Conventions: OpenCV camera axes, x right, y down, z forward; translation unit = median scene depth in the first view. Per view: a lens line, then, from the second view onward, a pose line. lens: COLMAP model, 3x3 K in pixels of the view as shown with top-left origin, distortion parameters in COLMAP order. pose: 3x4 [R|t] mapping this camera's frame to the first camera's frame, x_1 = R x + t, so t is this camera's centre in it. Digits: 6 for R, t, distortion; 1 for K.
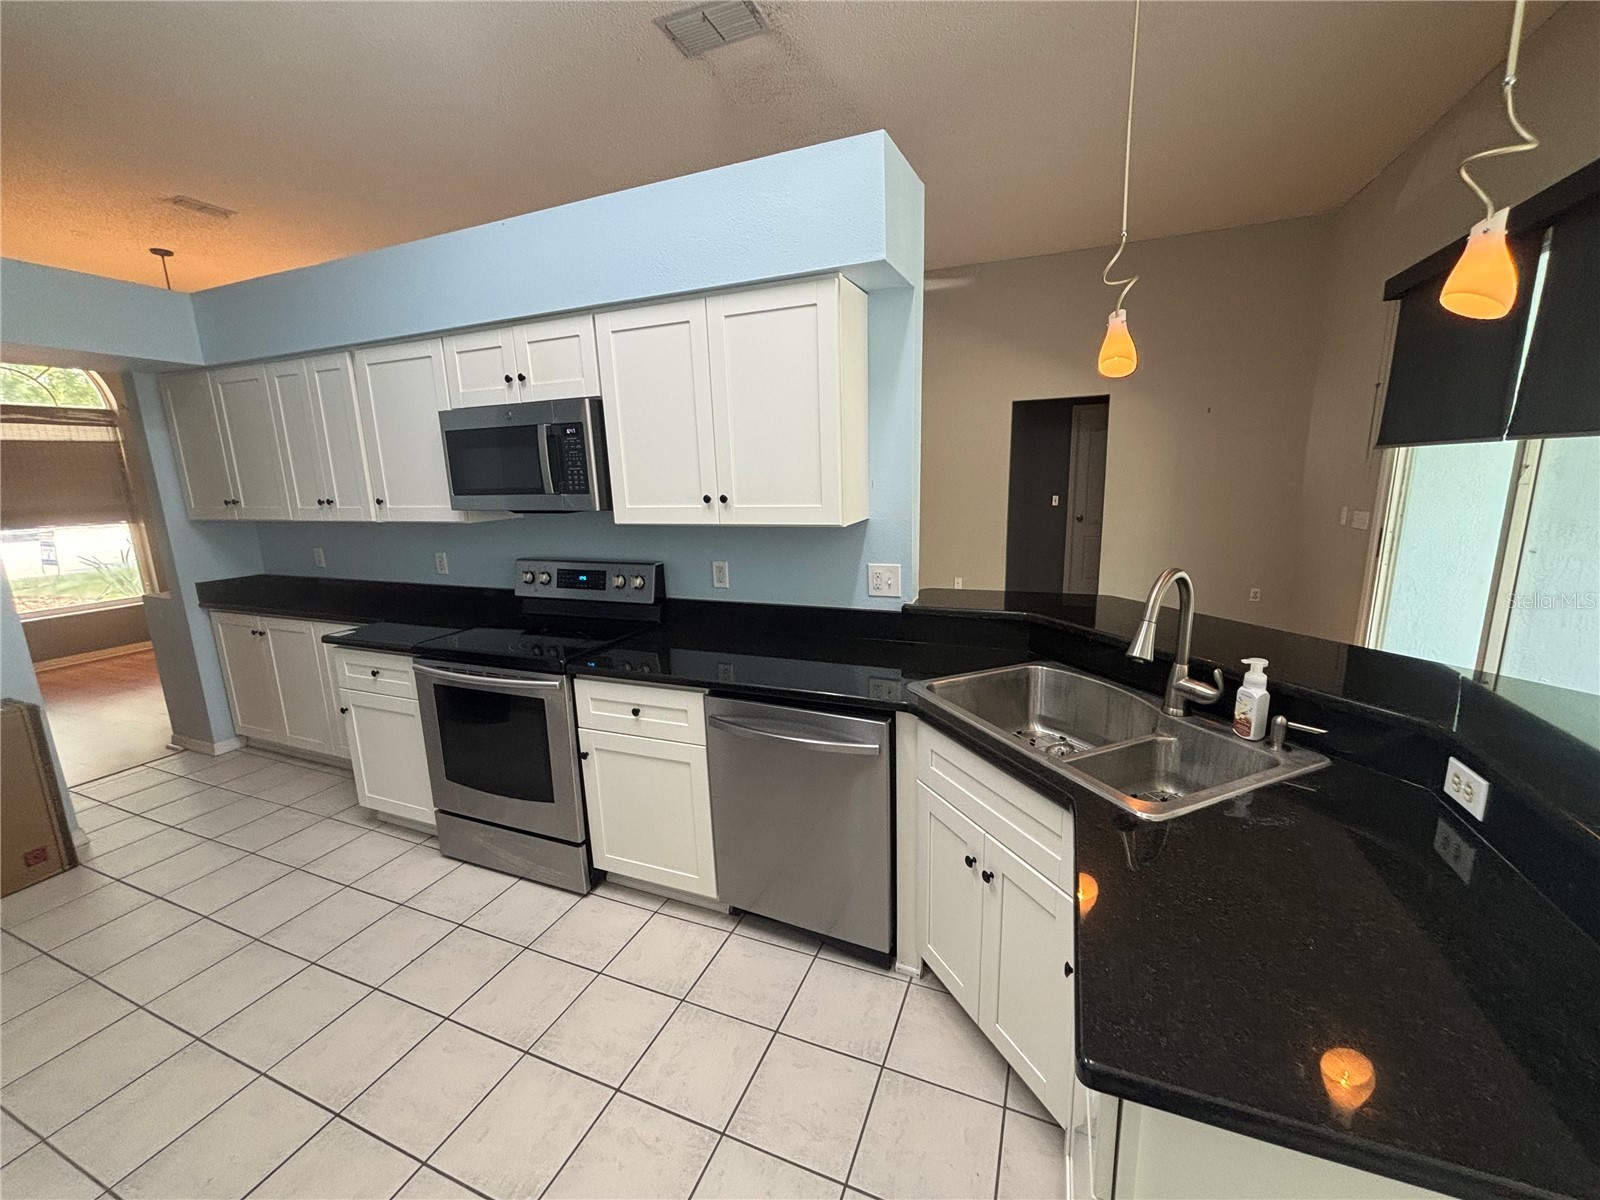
lens RADIAL K [[643.3, 0, 809.3], [0, 643.3, 604.3], [0, 0, 1]] dist [-0.000396, -0.000100]
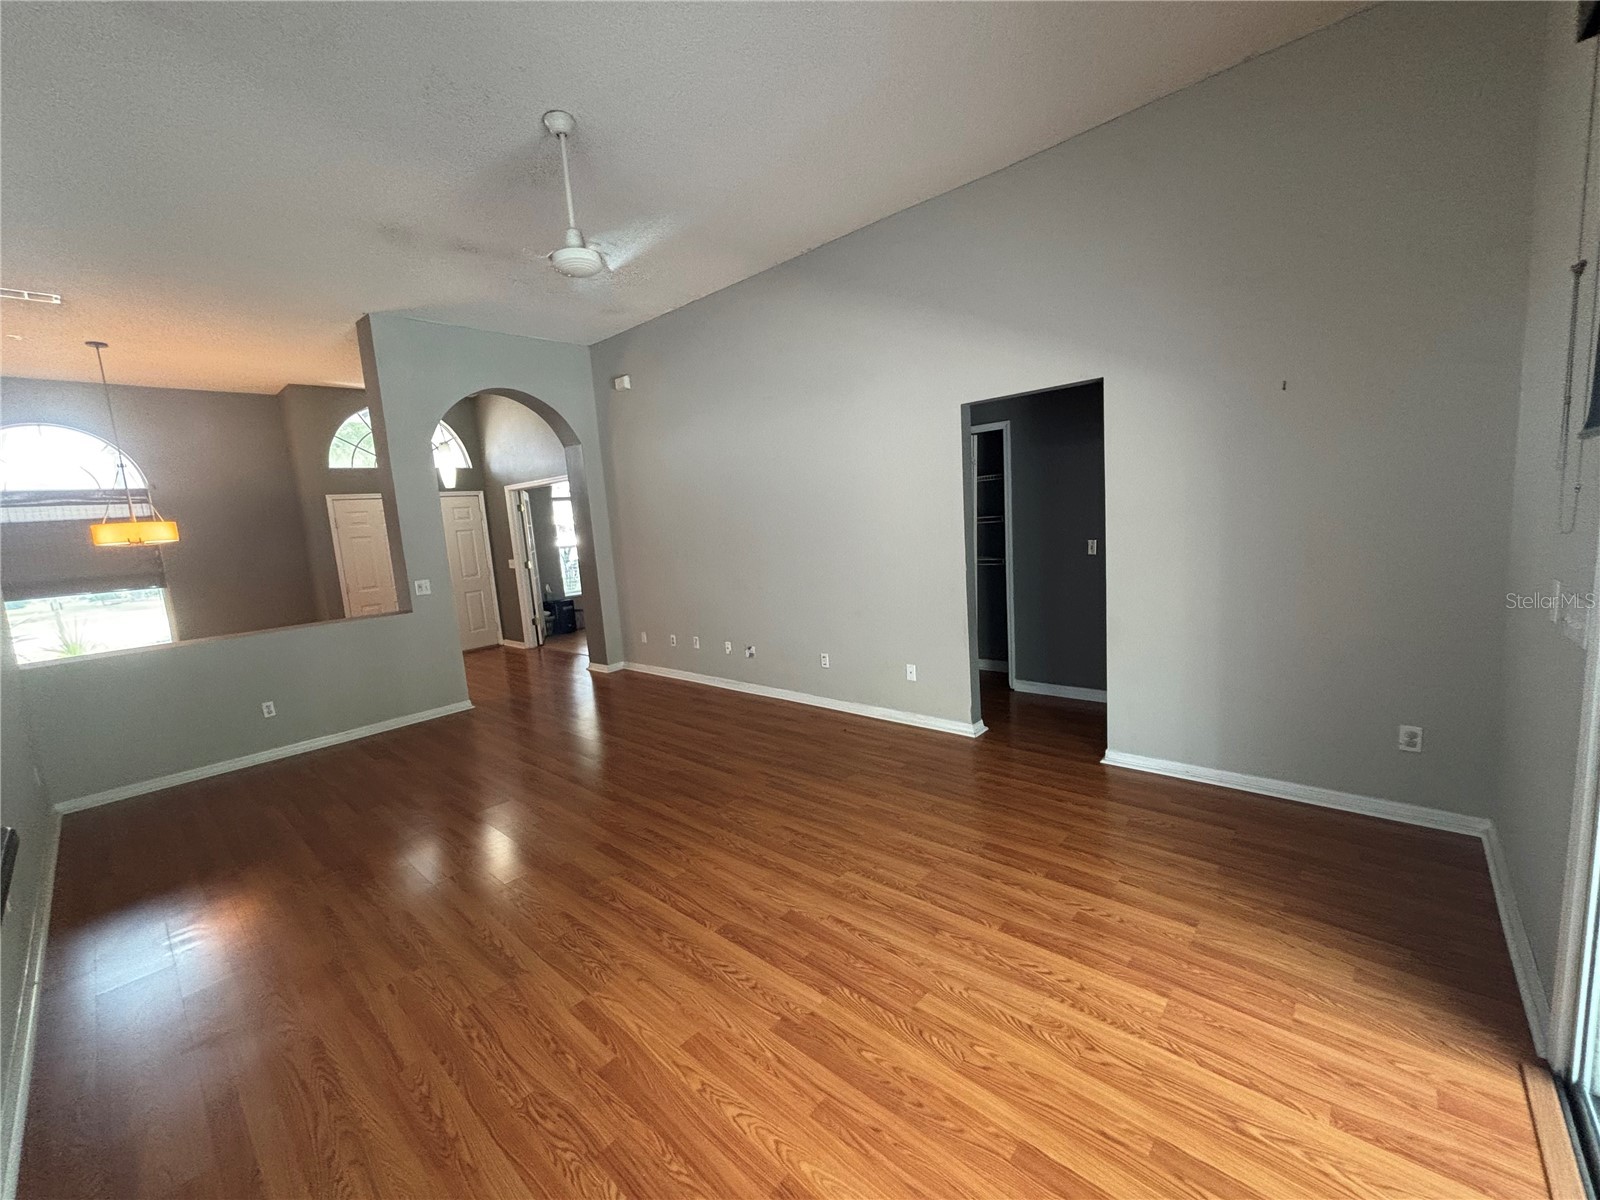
lens RADIAL K [[643.3, 0, 814.7], [0, 643.3, 603.2], [0, 0, 1]] dist [-0.000396, -0.000100]
pose [[0.939304, 0.009720, -0.342950, 0.452570], [-0.025942, 0.998749, -0.042744, -0.091686], [0.342105, 0.049047, 0.938381, 0.387053]]
